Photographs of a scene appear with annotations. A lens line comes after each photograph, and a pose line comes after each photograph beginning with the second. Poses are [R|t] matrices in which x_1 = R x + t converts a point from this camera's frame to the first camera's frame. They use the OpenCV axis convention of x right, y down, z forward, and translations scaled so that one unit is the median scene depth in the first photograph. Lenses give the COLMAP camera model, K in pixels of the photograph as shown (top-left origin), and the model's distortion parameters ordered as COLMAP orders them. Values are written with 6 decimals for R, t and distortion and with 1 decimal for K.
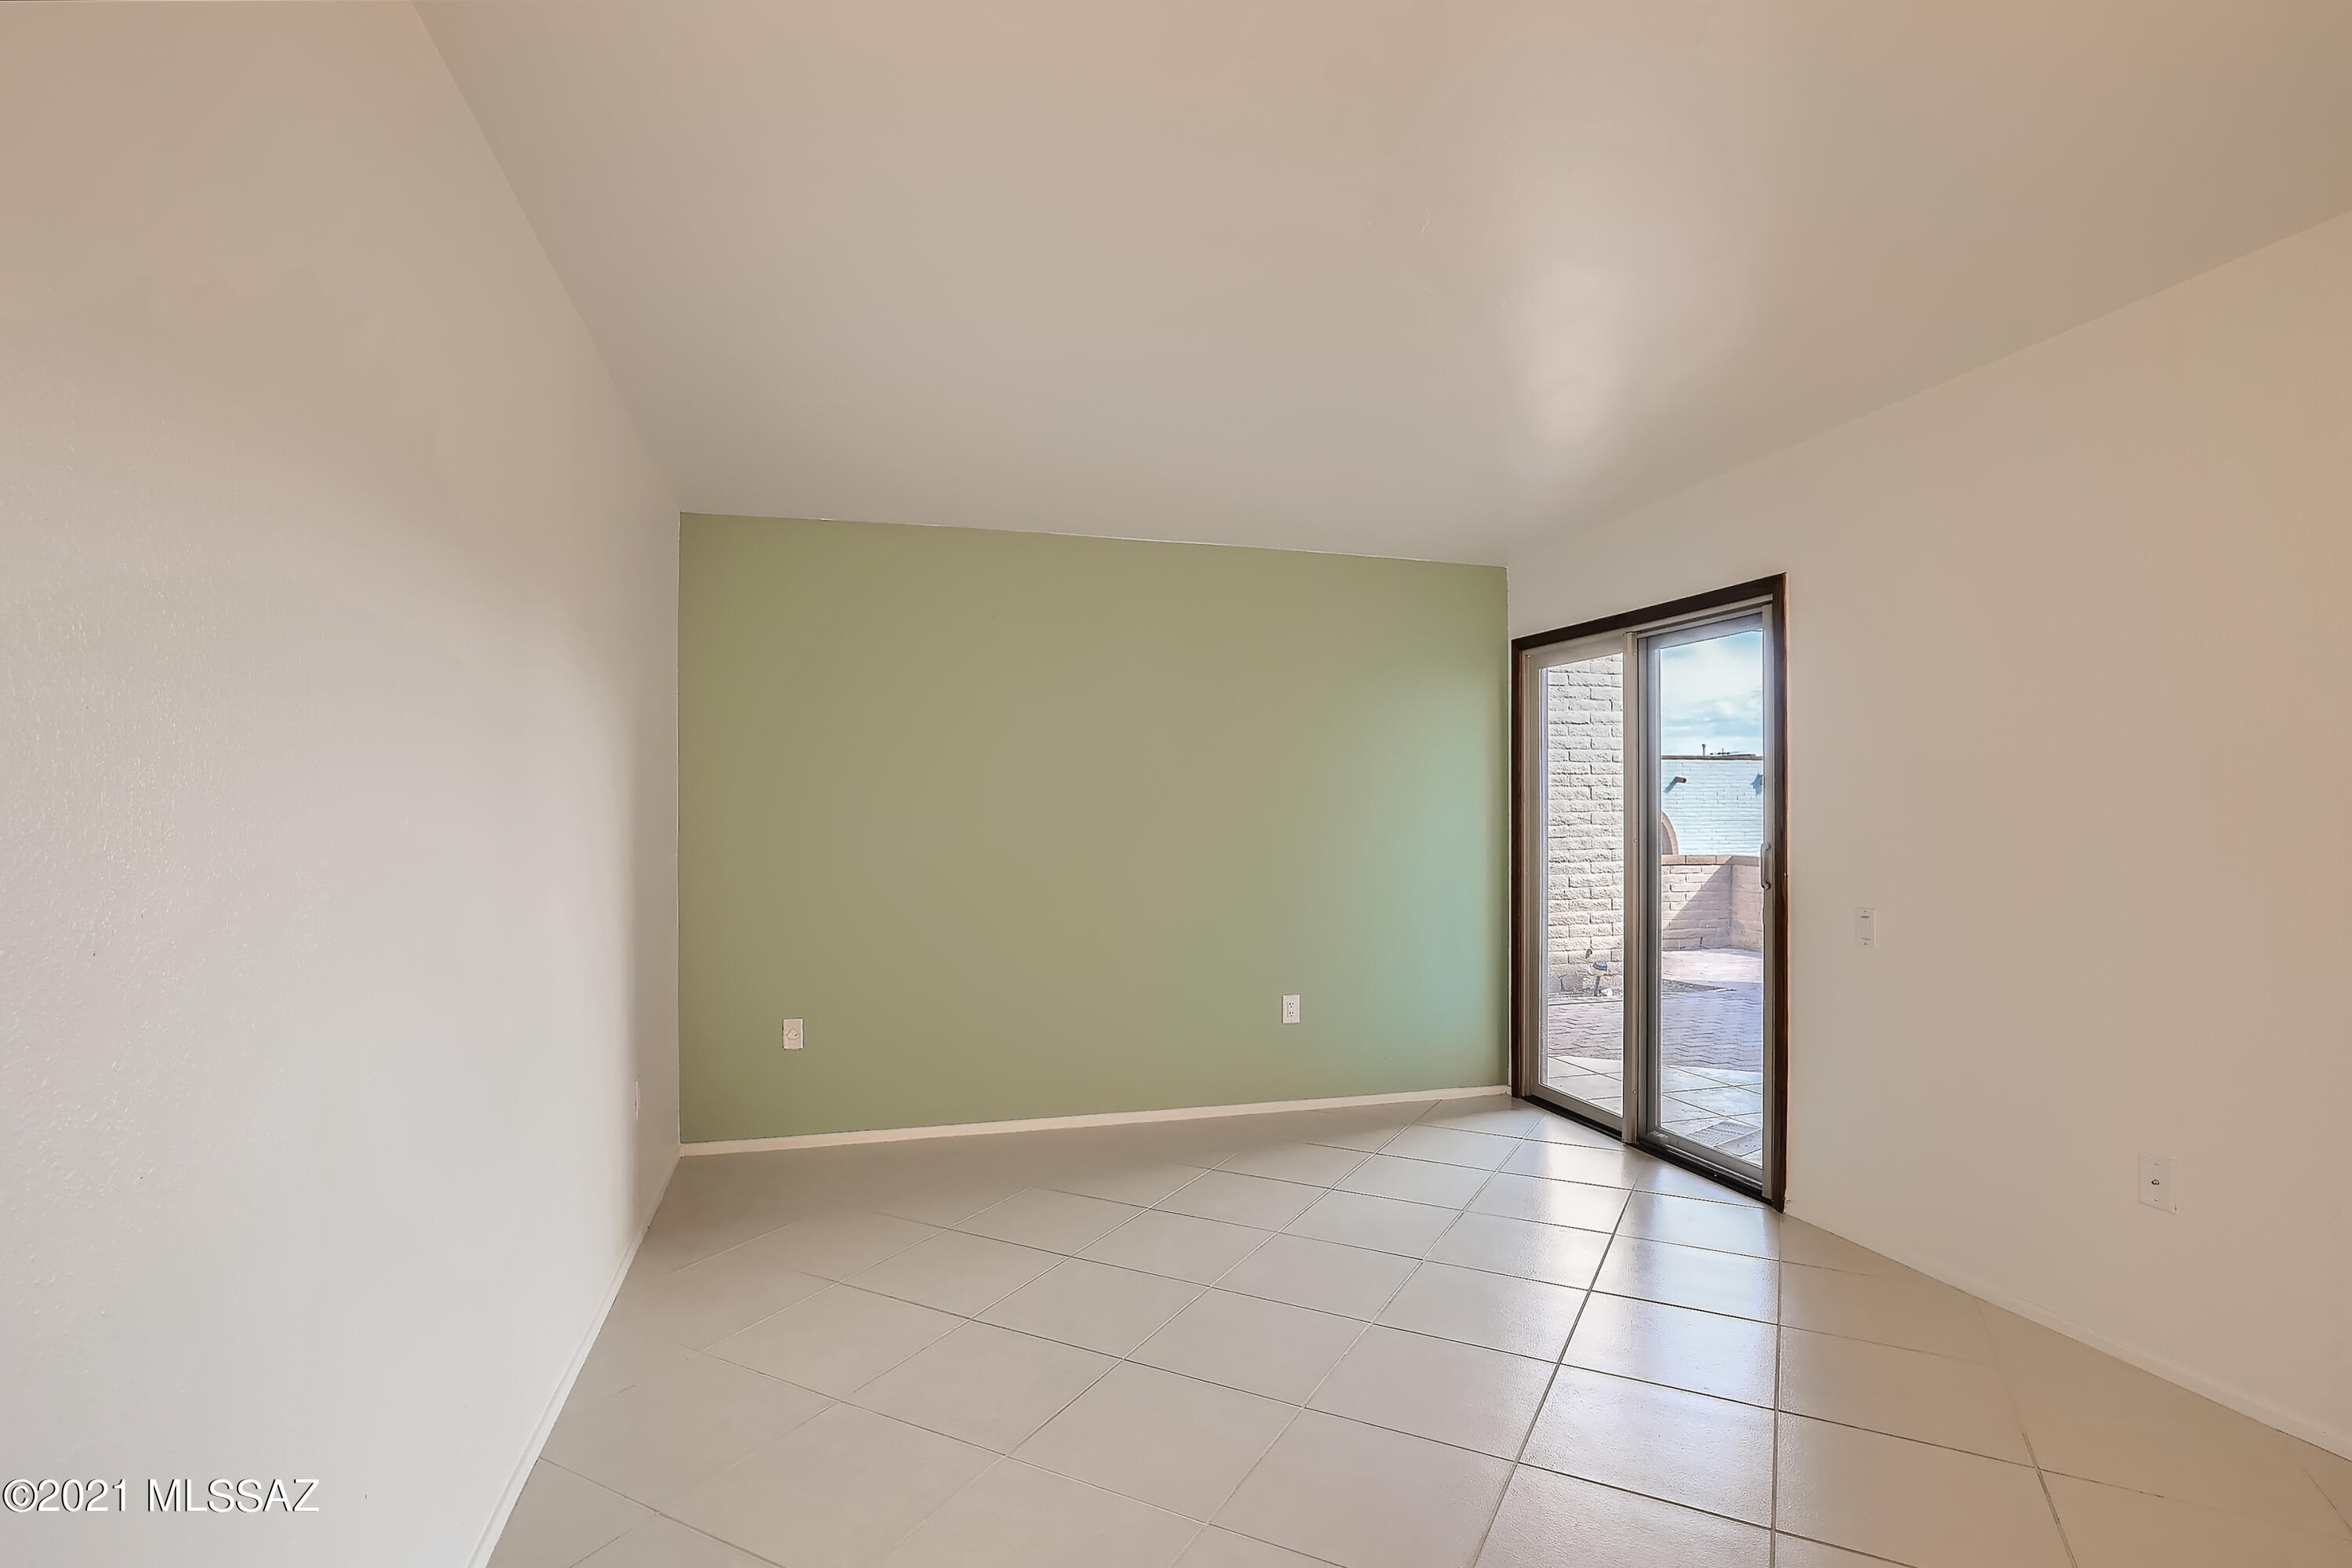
lens RADIAL K [[1159.5, 0, 1170.0], [0, 1159.5, 790.5], [0, 0, 1]] dist [-0.040922, 0.018277]
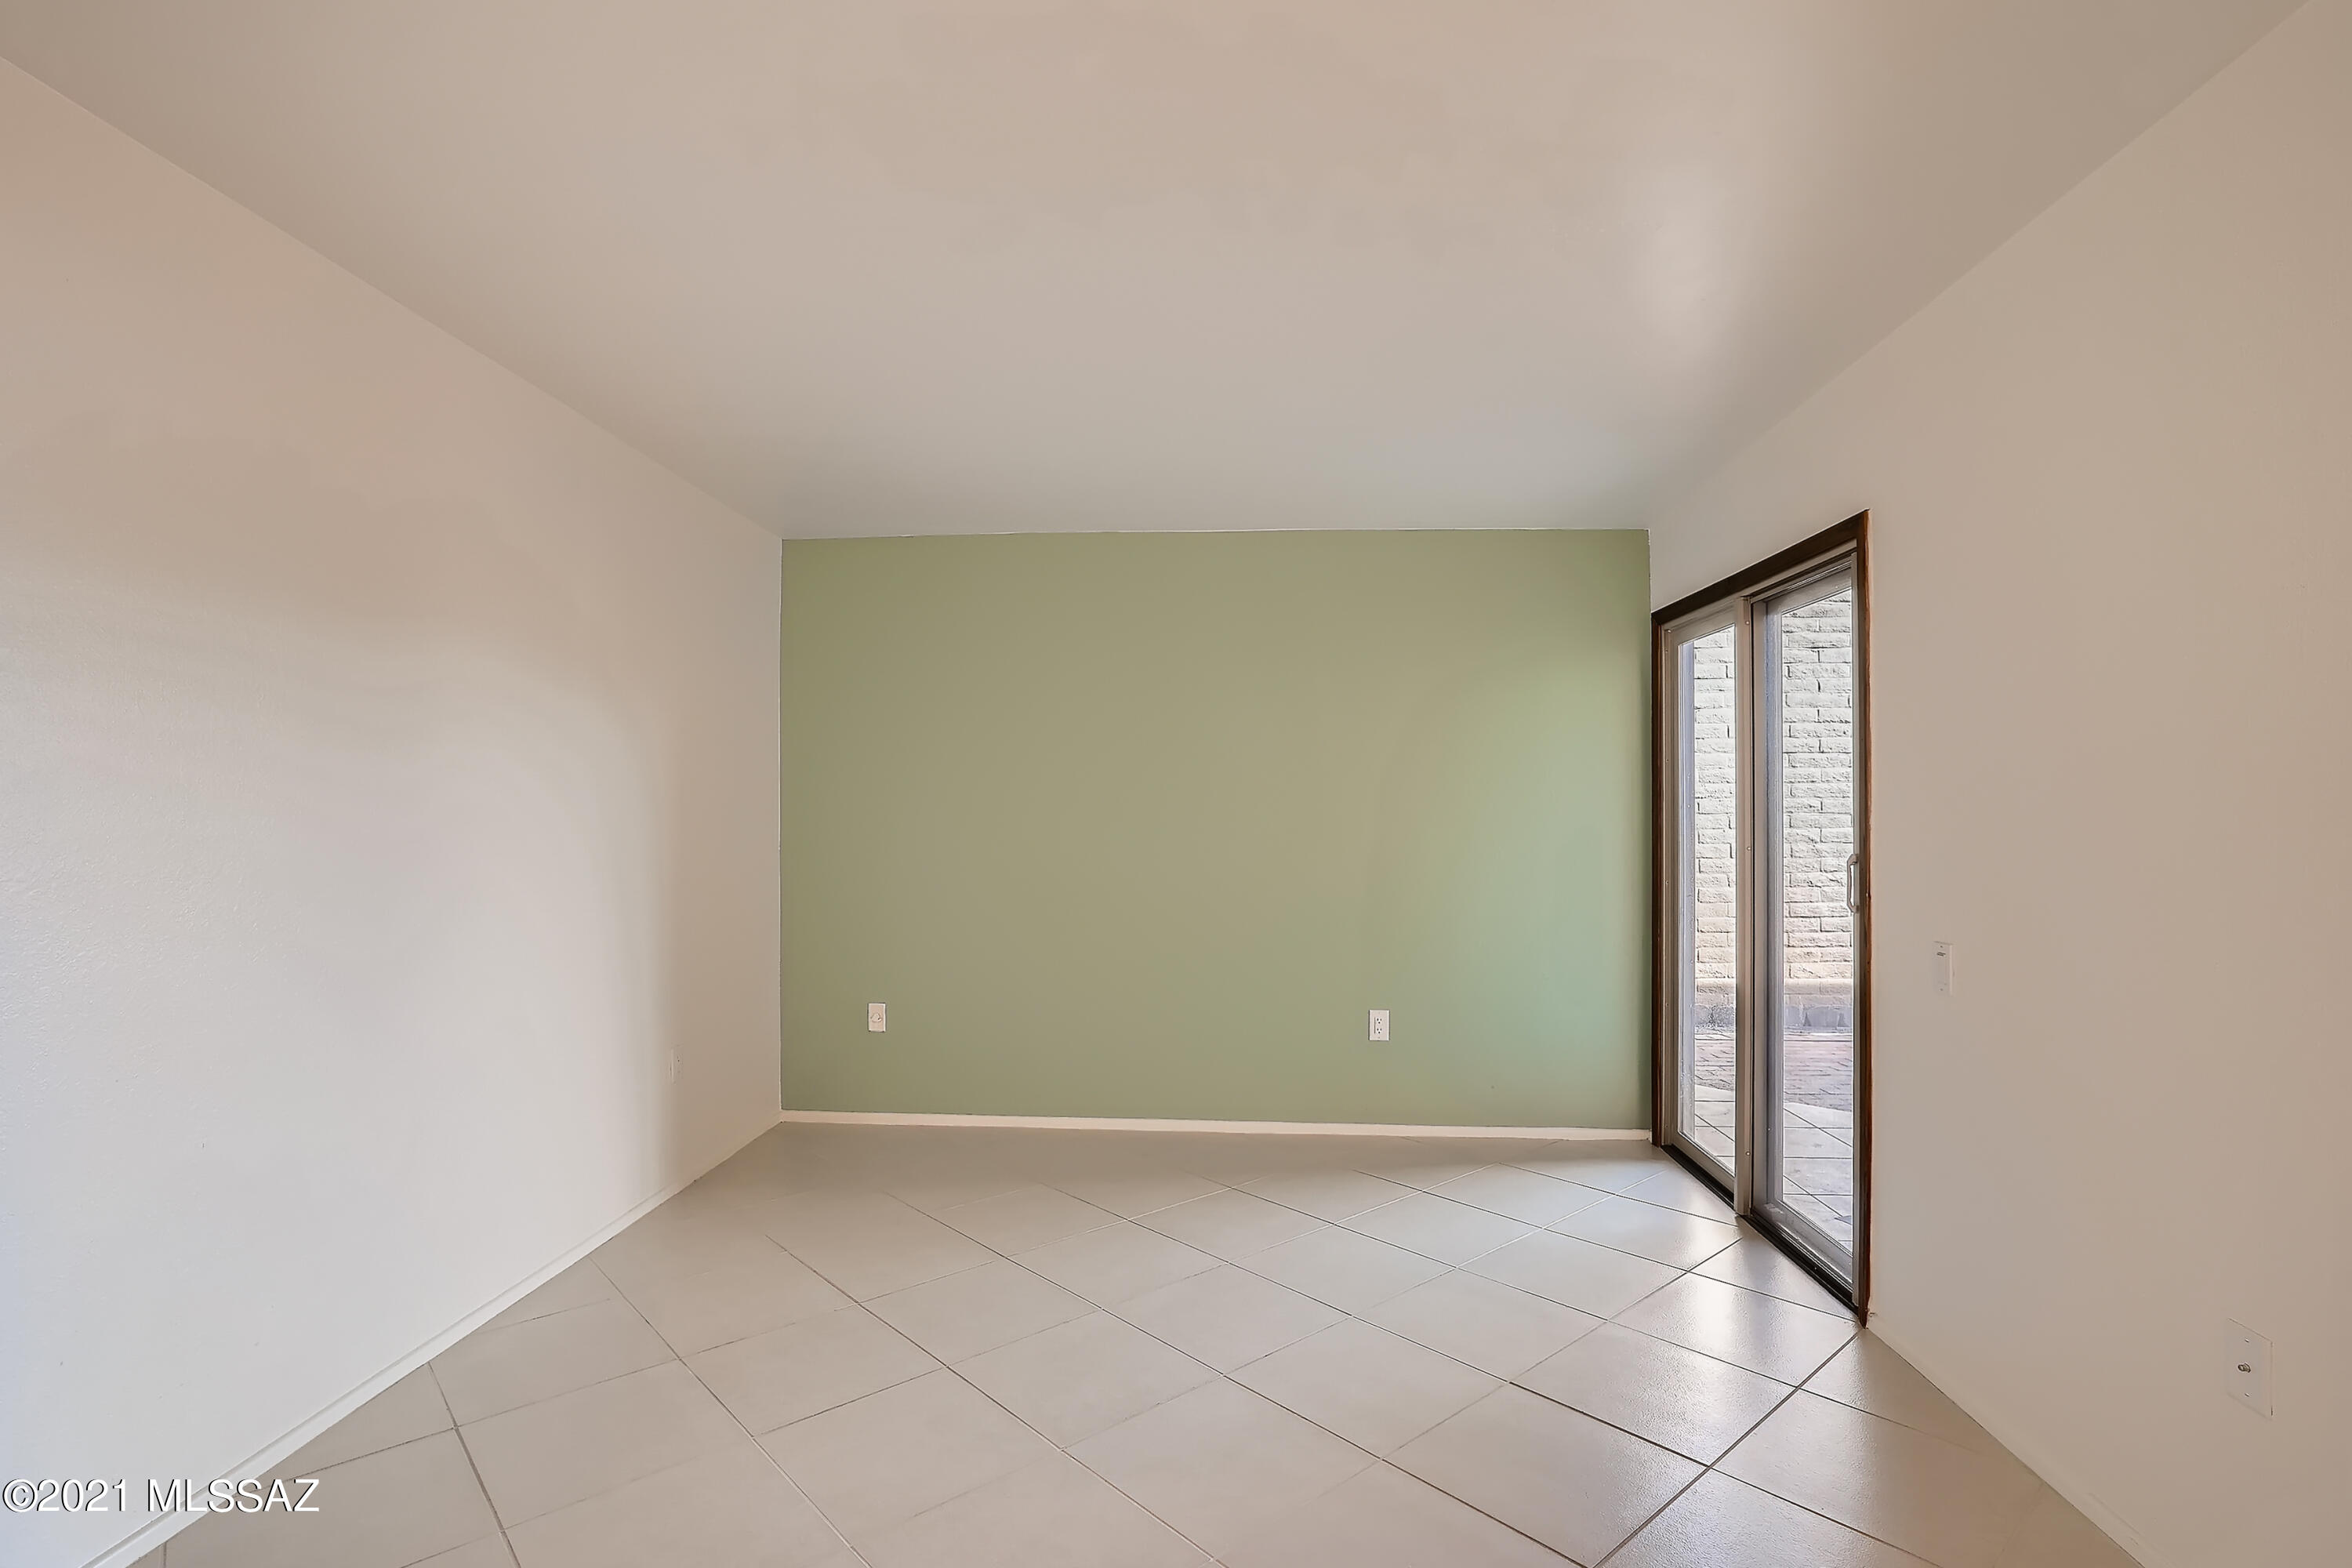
lens RADIAL K [[1159.5, 0, 1172.8], [0, 1159.5, 782.7], [0, 0, 1]] dist [-0.040922, 0.018277]
pose [[0.938516, -0.004718, -0.345203, 0.297316], [0.003365, 0.999984, -0.004516, -0.001443], [0.345219, 0.003077, 0.938517, 0.083958]]
